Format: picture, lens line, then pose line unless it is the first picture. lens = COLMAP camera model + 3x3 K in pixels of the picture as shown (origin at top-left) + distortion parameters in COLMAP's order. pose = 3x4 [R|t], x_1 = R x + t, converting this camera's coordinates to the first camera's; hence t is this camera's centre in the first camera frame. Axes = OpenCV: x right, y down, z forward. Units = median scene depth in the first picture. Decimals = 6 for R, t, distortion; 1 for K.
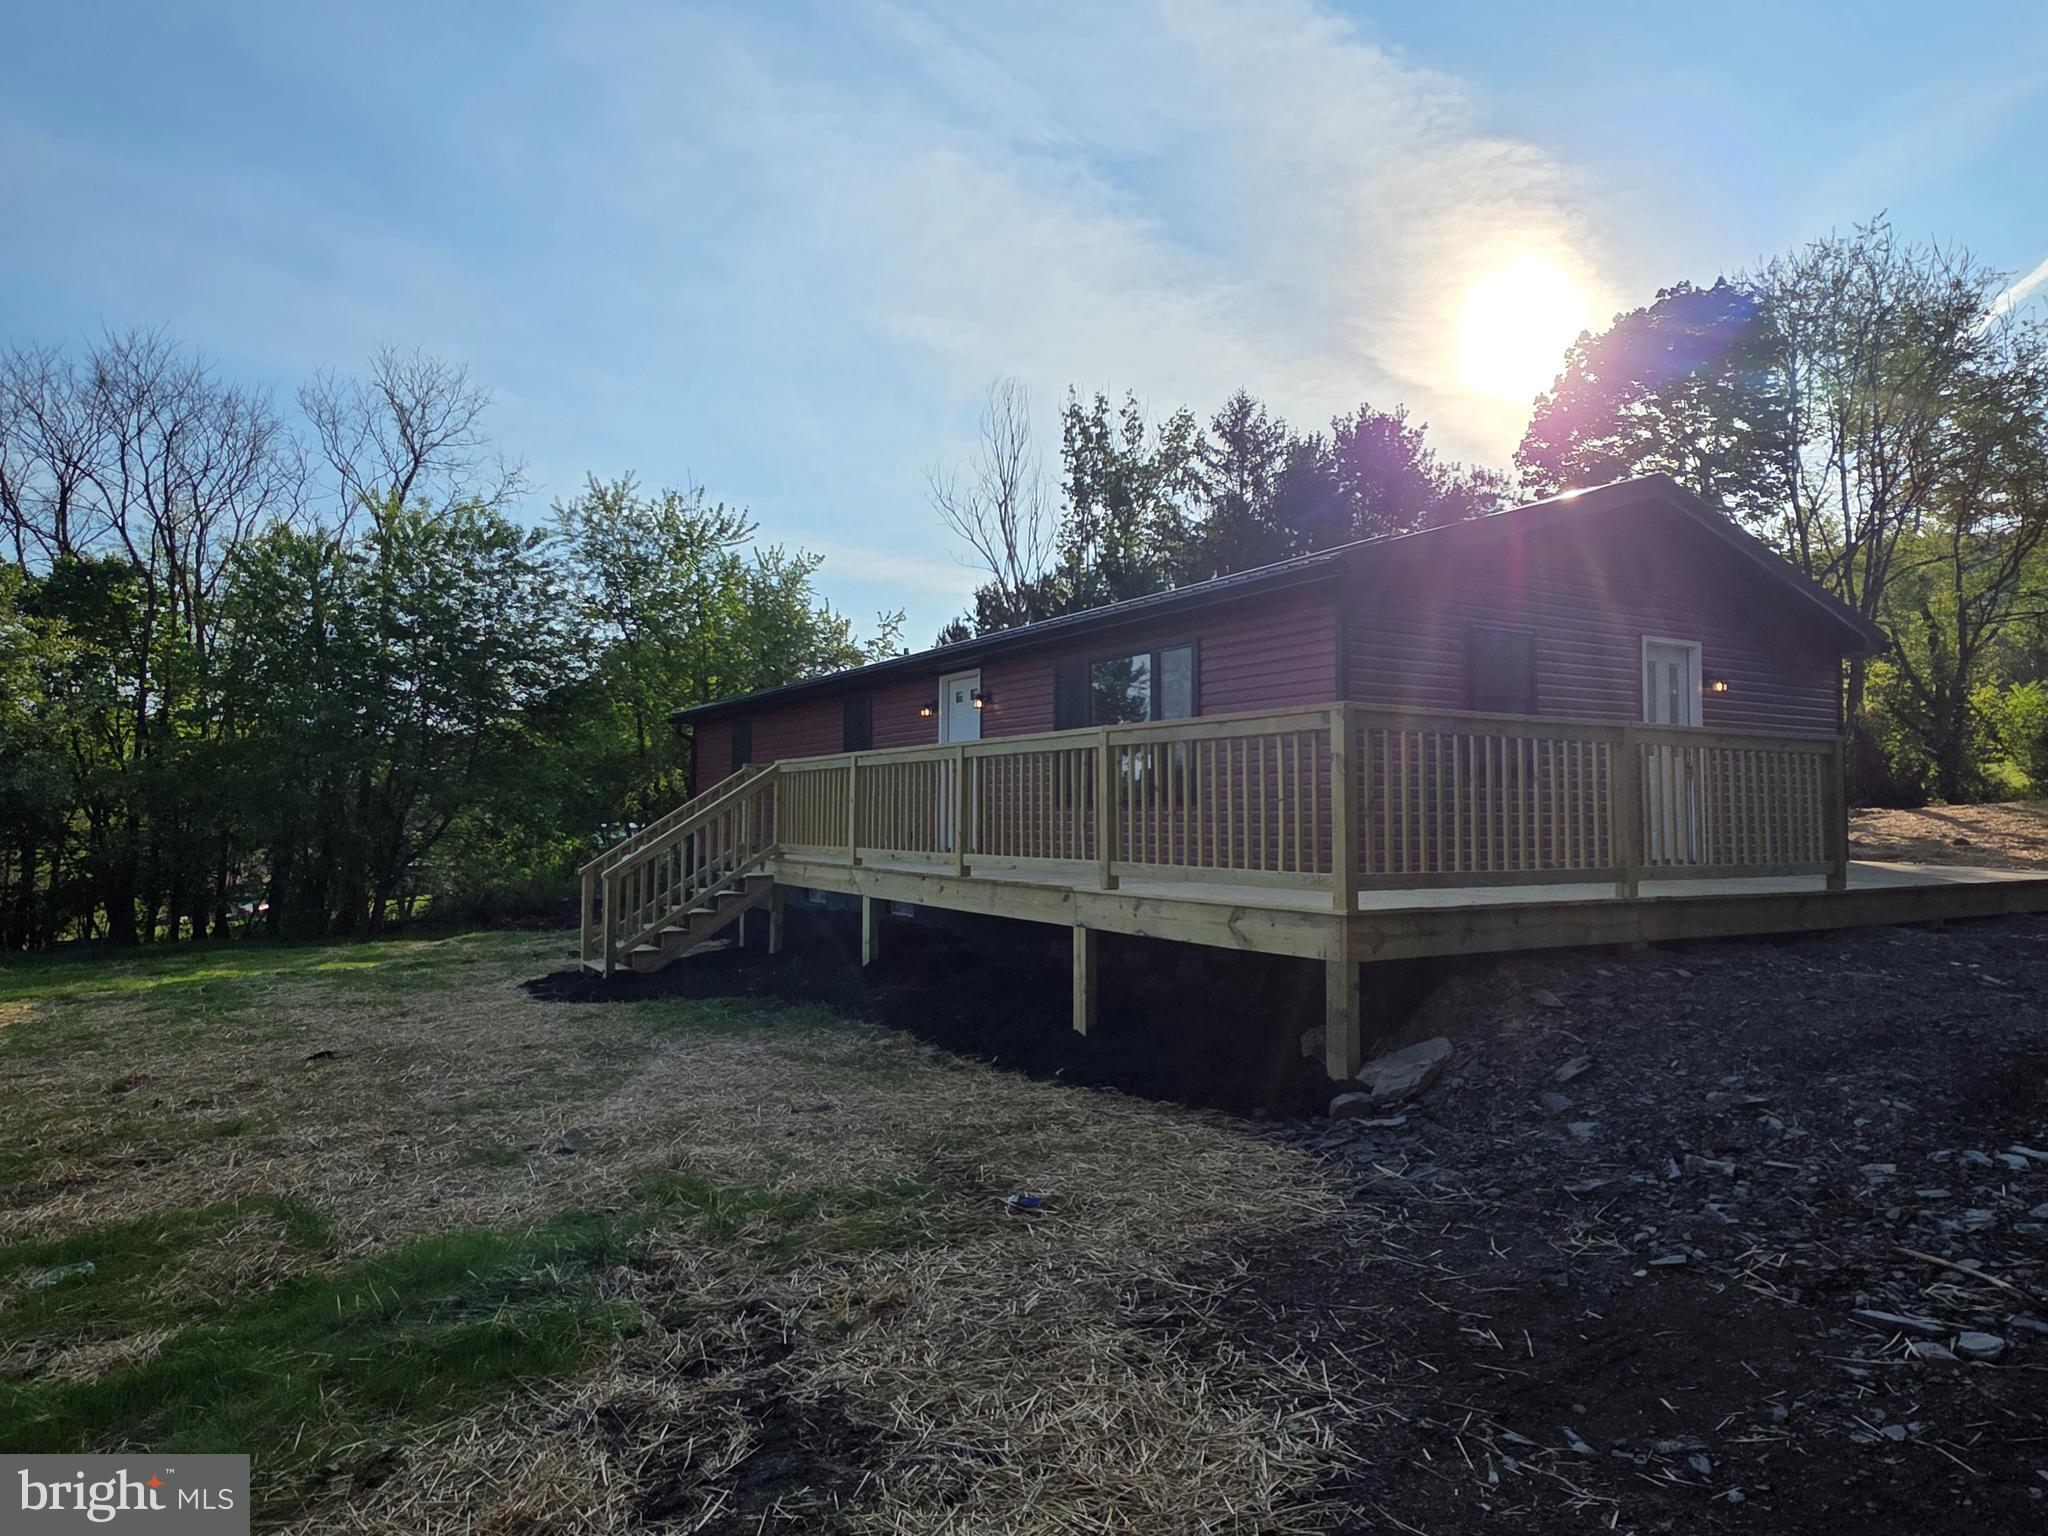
lens RADIAL K [[1251.5, 0, 1023.5], [0, 1251.5, 766.7], [0, 0, 1]] dist [0.010391, -0.001932]
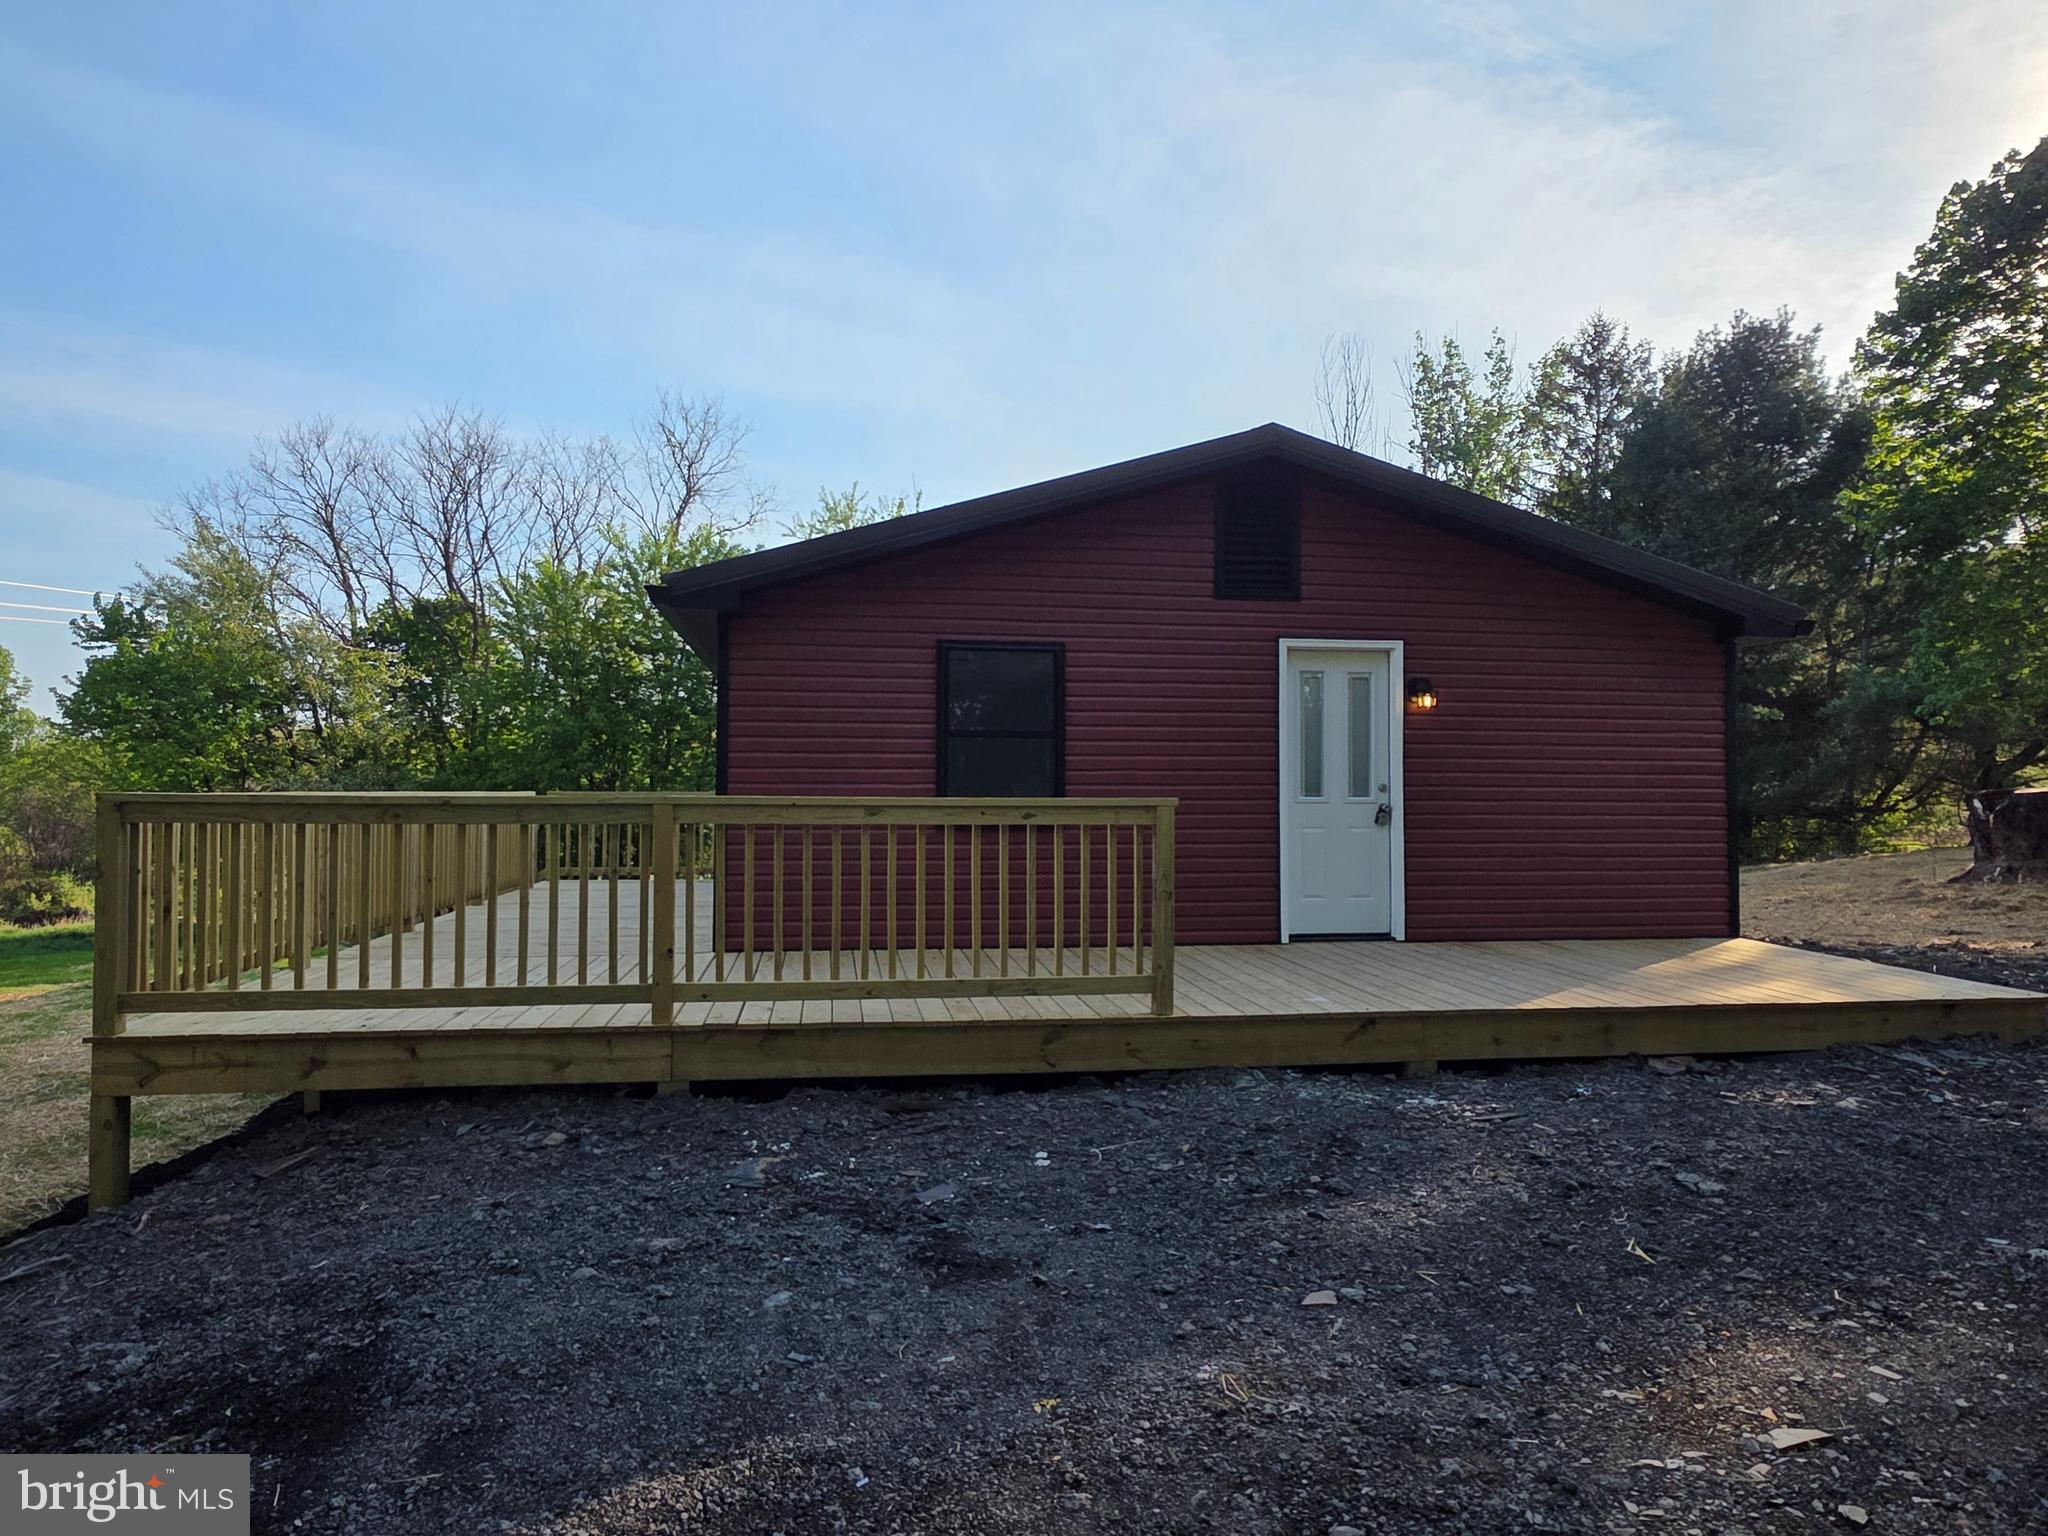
lens RADIAL K [[1251.5, 0, 1019.2], [0, 1251.5, 763.5], [0, 0, 1]] dist [0.010391, -0.001932]
pose [[0.927029, -0.006031, -0.374941, 0.107879], [0.011949, 0.999838, 0.013459, -0.007038], [0.374800, -0.016957, 0.926951, 0.040558]]
